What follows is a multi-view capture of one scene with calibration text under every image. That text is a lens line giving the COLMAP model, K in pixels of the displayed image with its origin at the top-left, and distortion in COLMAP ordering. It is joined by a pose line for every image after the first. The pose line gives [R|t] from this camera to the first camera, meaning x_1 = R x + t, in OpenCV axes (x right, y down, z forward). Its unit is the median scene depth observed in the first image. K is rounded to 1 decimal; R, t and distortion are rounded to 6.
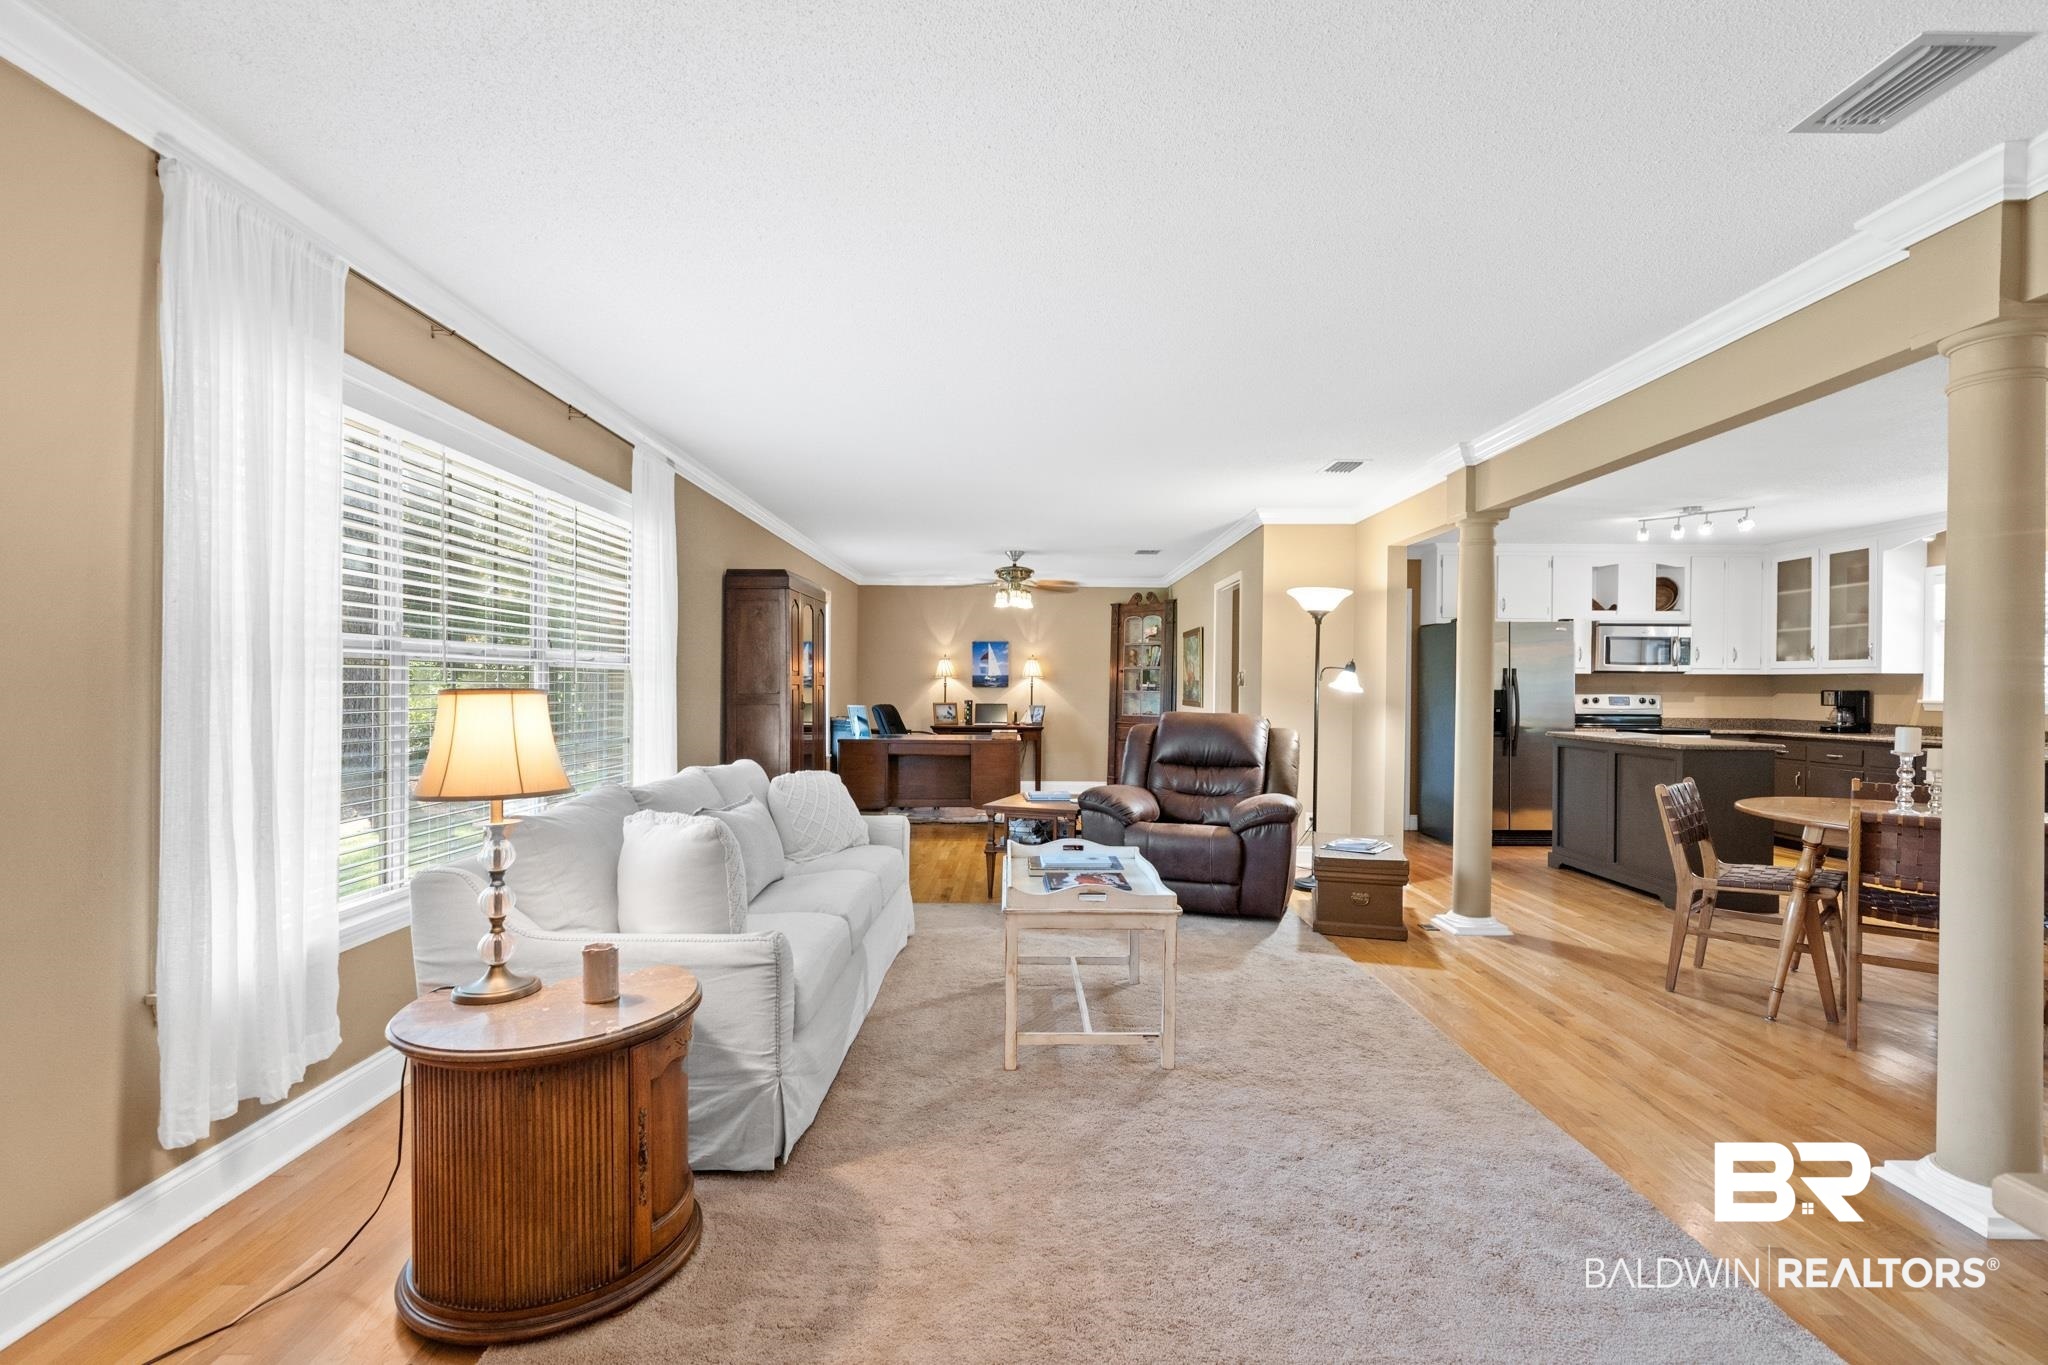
lens RADIAL K [[947.3, 0, 1024.4], [0, 947.3, 689.2], [0, 0, 1]] dist [-0.000887, 0.000884]
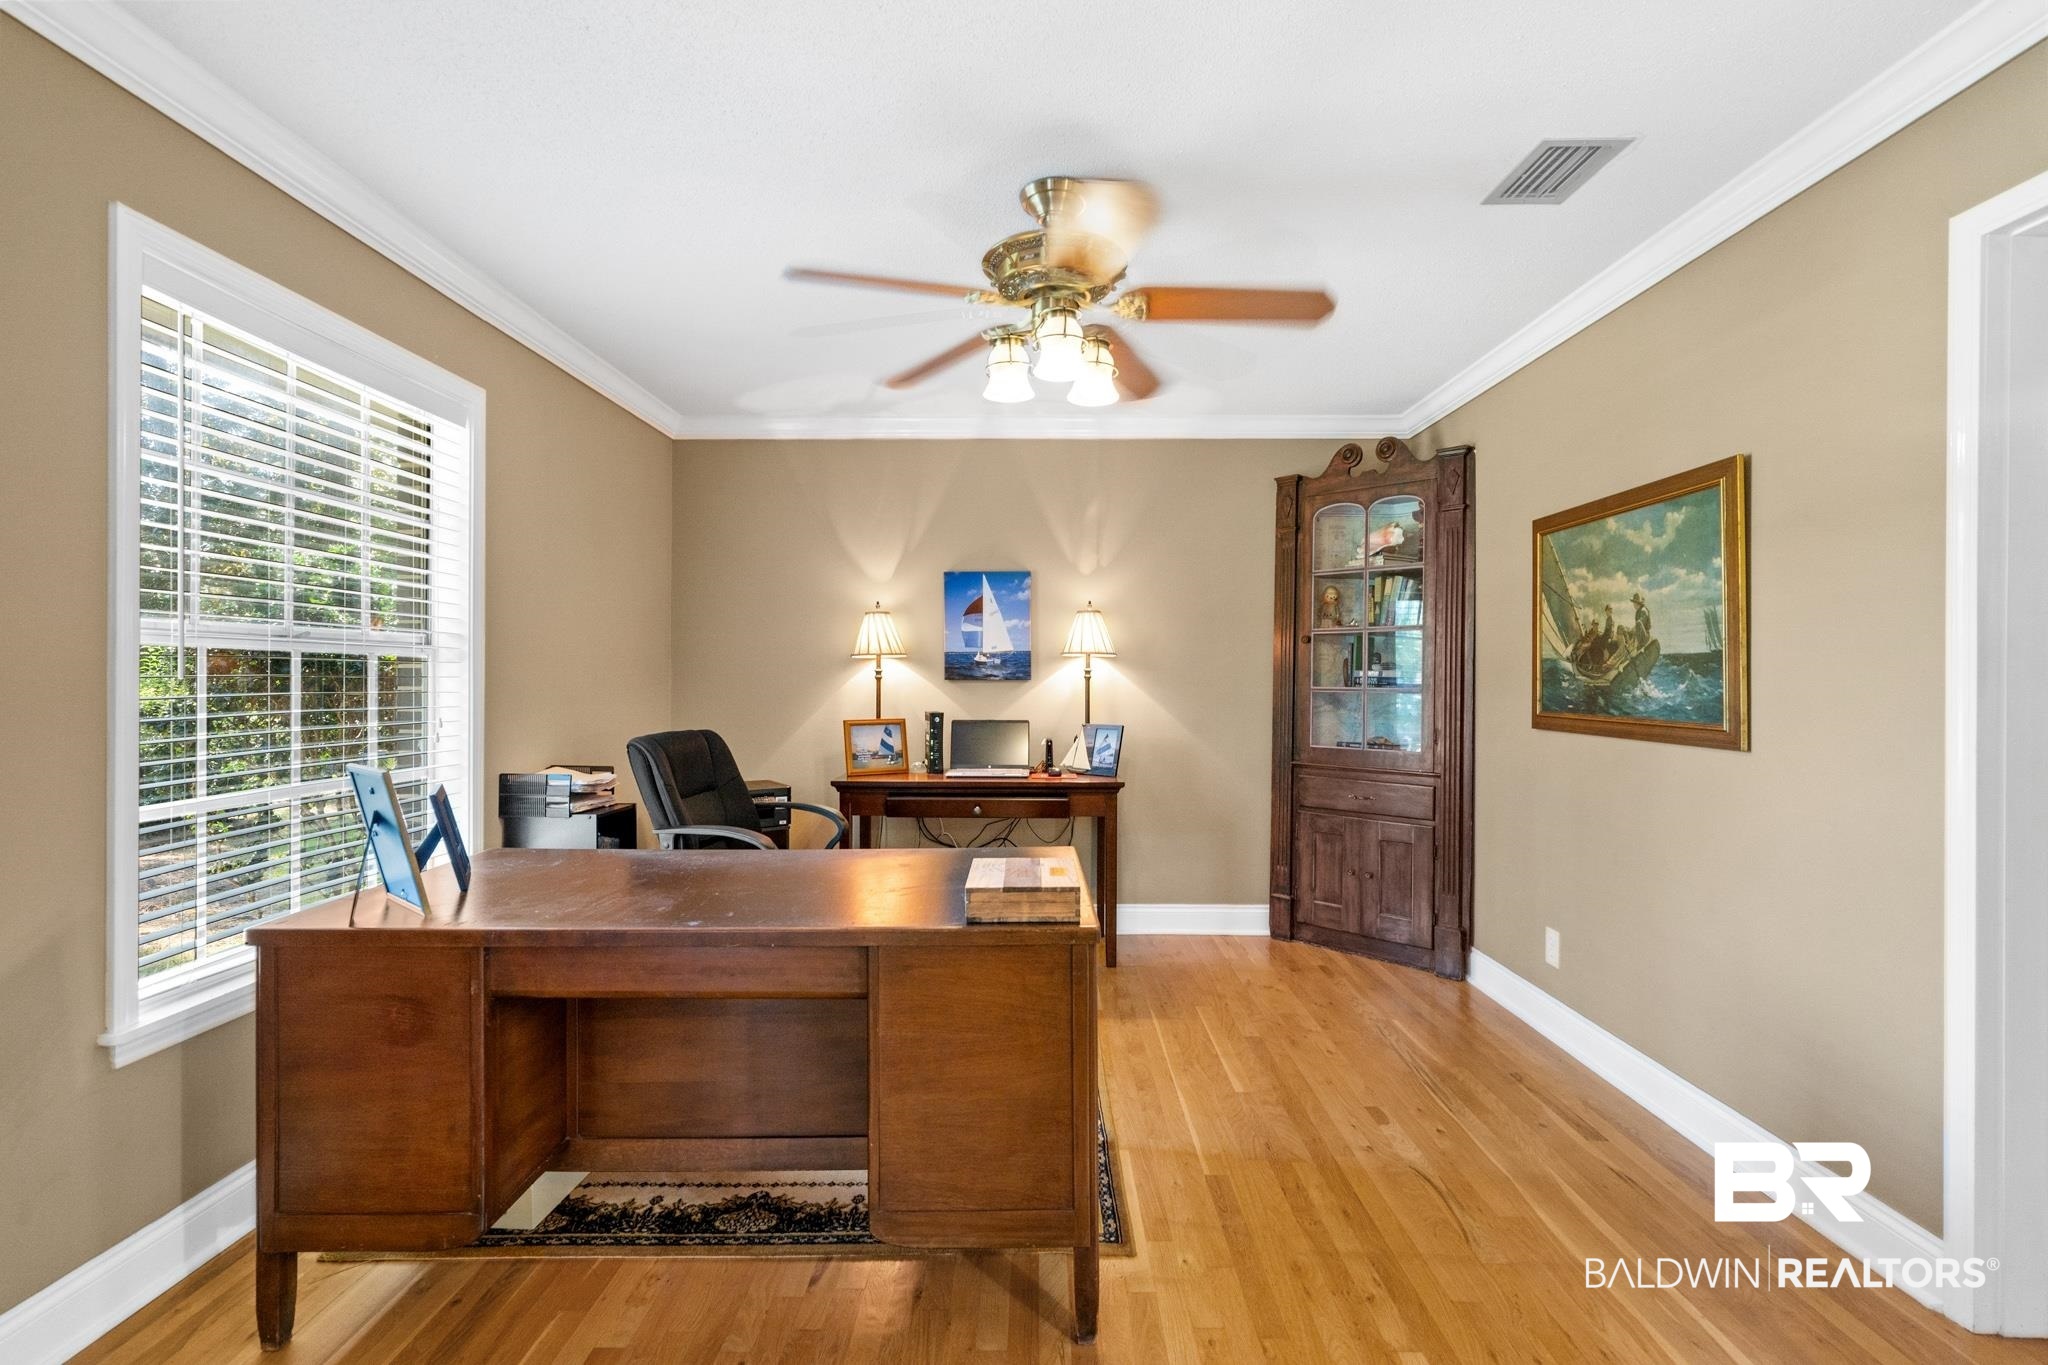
lens RADIAL K [[947.3, 0, 1010.0], [0, 947.3, 677.0], [0, 0, 1]] dist [-0.000887, 0.000884]
pose [[0.999424, -0.005918, -0.033420, -0.041878], [0.005854, 0.999981, -0.002017, -0.009583], [0.033431, 0.001820, 0.999439, 1.991232]]
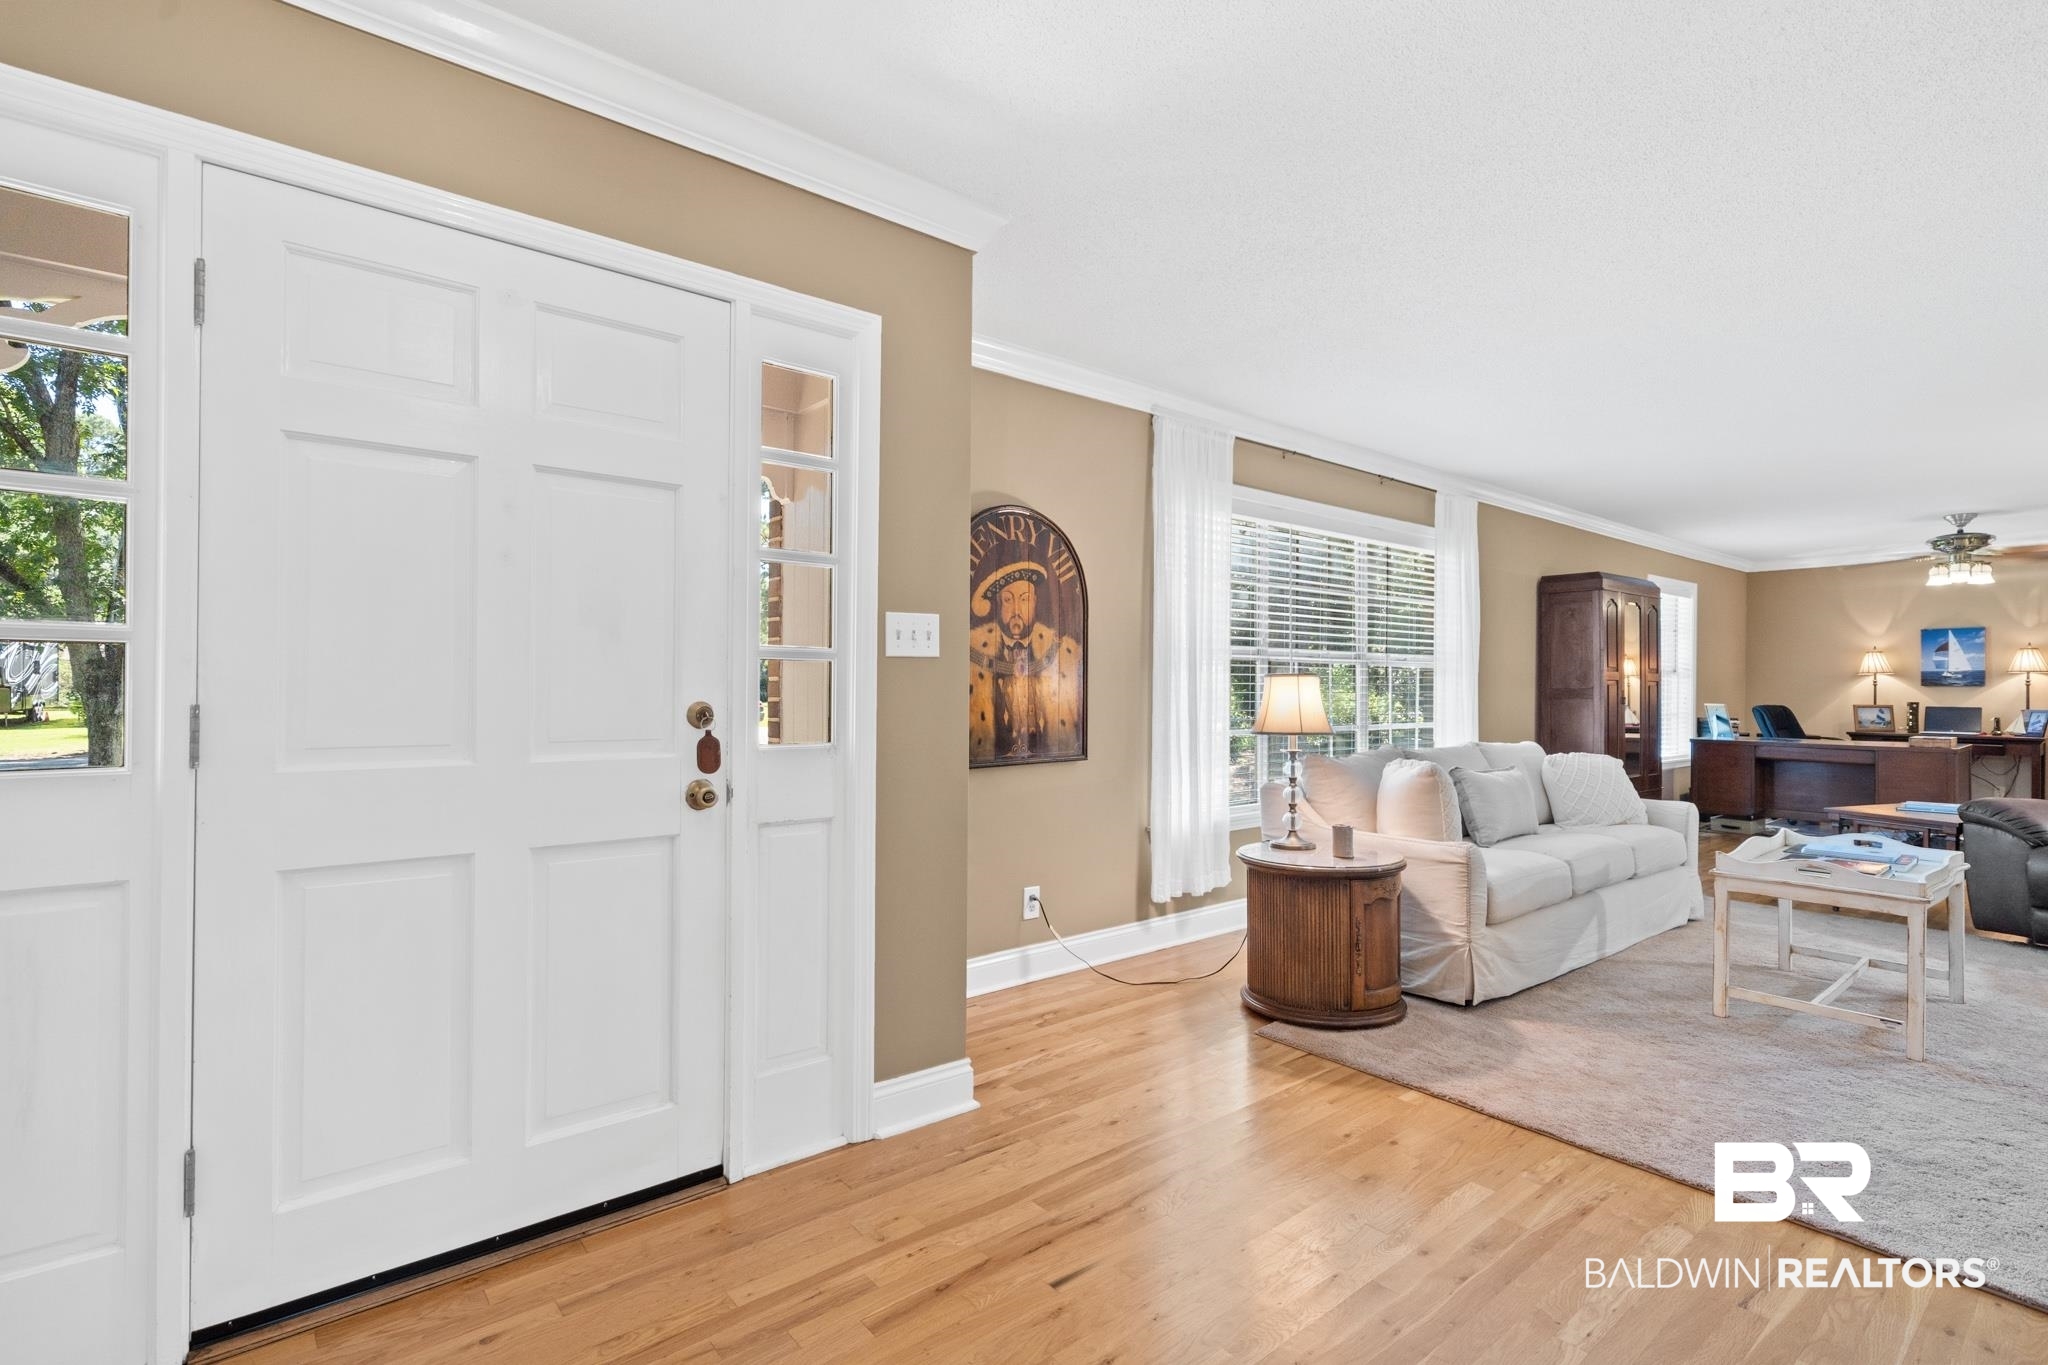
lens RADIAL K [[947.3, 0, 1020.3], [0, 947.3, 683.5], [0, 0, 1]] dist [-0.000887, 0.000884]
pose [[0.623929, -0.006461, -0.781454, 0.325832], [-0.003739, 0.999930, -0.011252, 0.025267], [0.781472, 0.009942, 0.623861, -0.319746]]
